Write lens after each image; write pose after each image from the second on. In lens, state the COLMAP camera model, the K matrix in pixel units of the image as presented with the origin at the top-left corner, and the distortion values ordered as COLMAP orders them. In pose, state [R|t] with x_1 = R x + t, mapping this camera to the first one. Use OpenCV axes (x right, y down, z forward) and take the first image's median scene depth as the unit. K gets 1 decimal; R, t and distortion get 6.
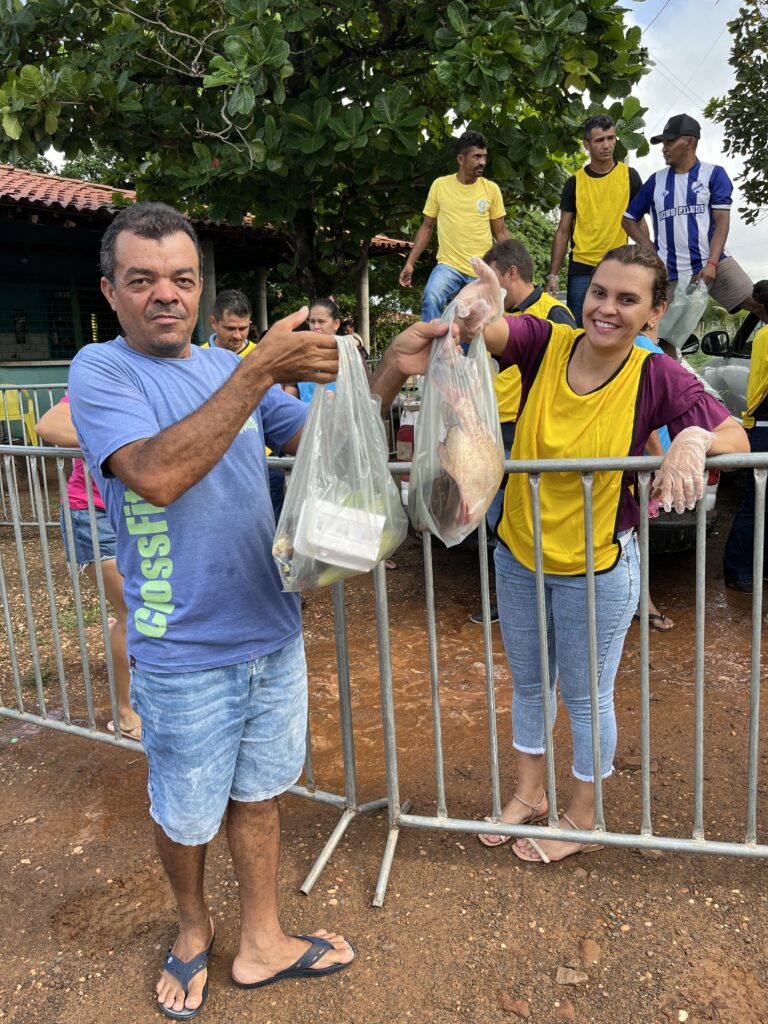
lens RADIAL K [[778.6, 0, 388.1], [0, 778.6, 521.1], [0, 0, 1]] dist [0.078566, -0.110541]
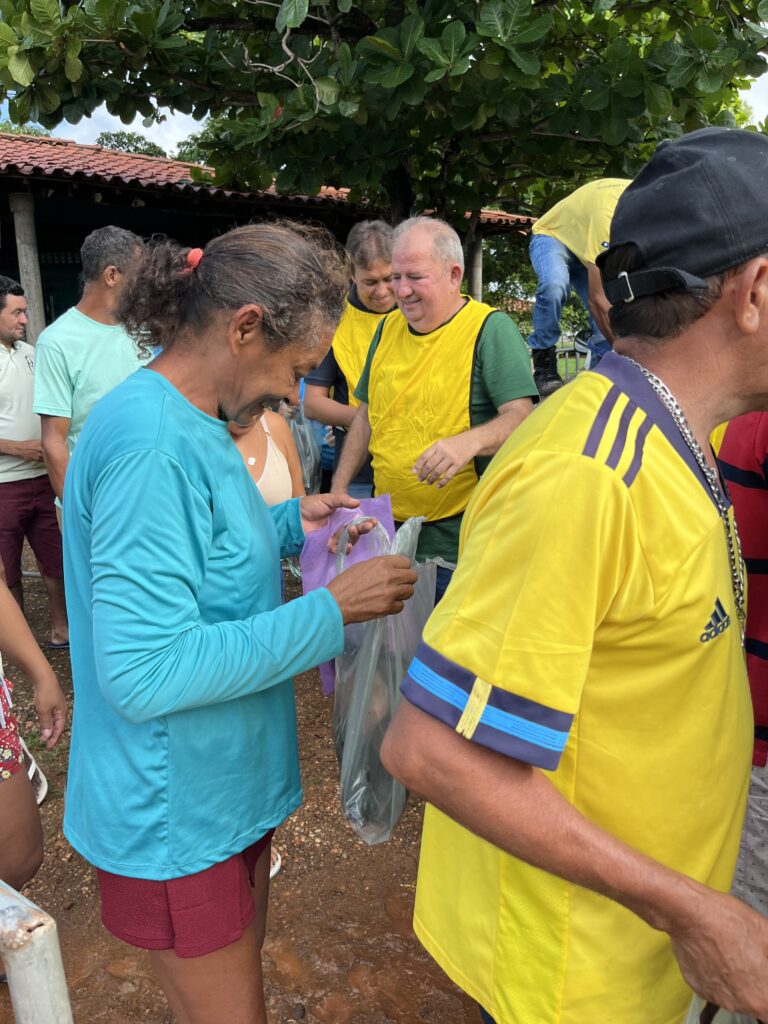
lens RADIAL K [[778.6, 0, 383.4], [0, 778.6, 511.6], [0, 0, 1]] dist [0.078566, -0.110541]
pose [[0.987384, 0.031980, -0.155082, 0.020832], [-0.031711, 0.999488, 0.004209, -0.064407], [0.155137, 0.000762, 0.987893, 0.250328]]
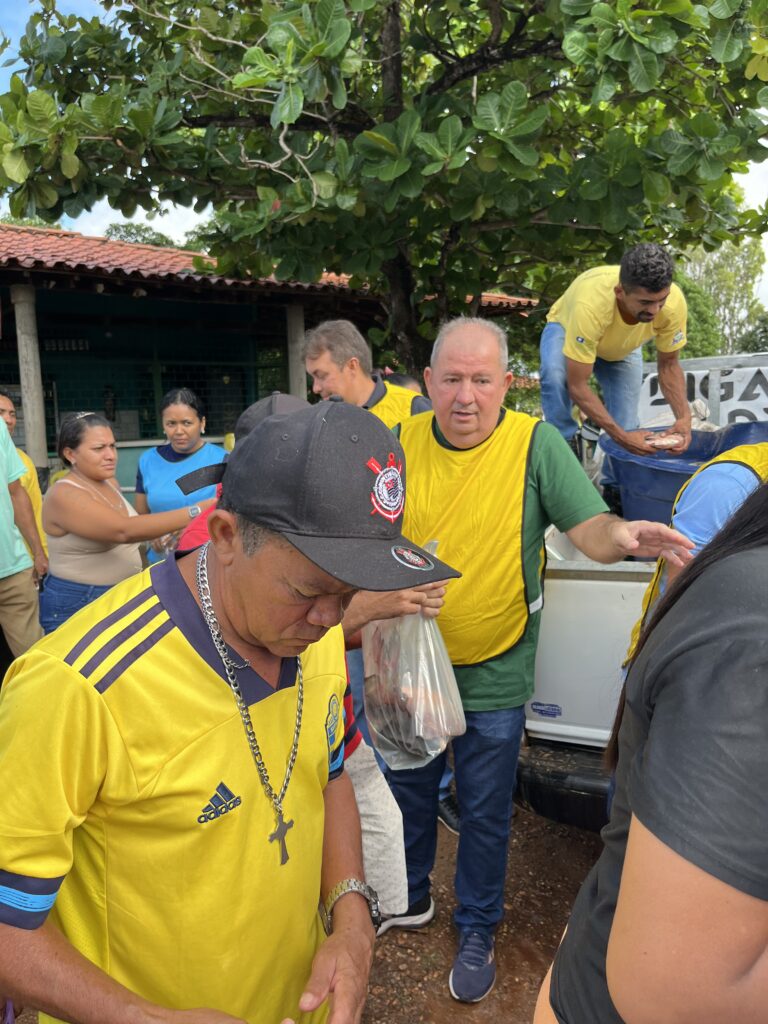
lens RADIAL K [[778.6, 0, 383.3], [0, 778.6, 513.6], [0, 0, 1]] dist [0.078566, -0.110541]
pose [[0.986152, 0.007225, -0.165686, 0.019733], [-0.021434, 0.996224, -0.084129, -0.087893], [0.164453, 0.086515, 0.982584, 0.287079]]
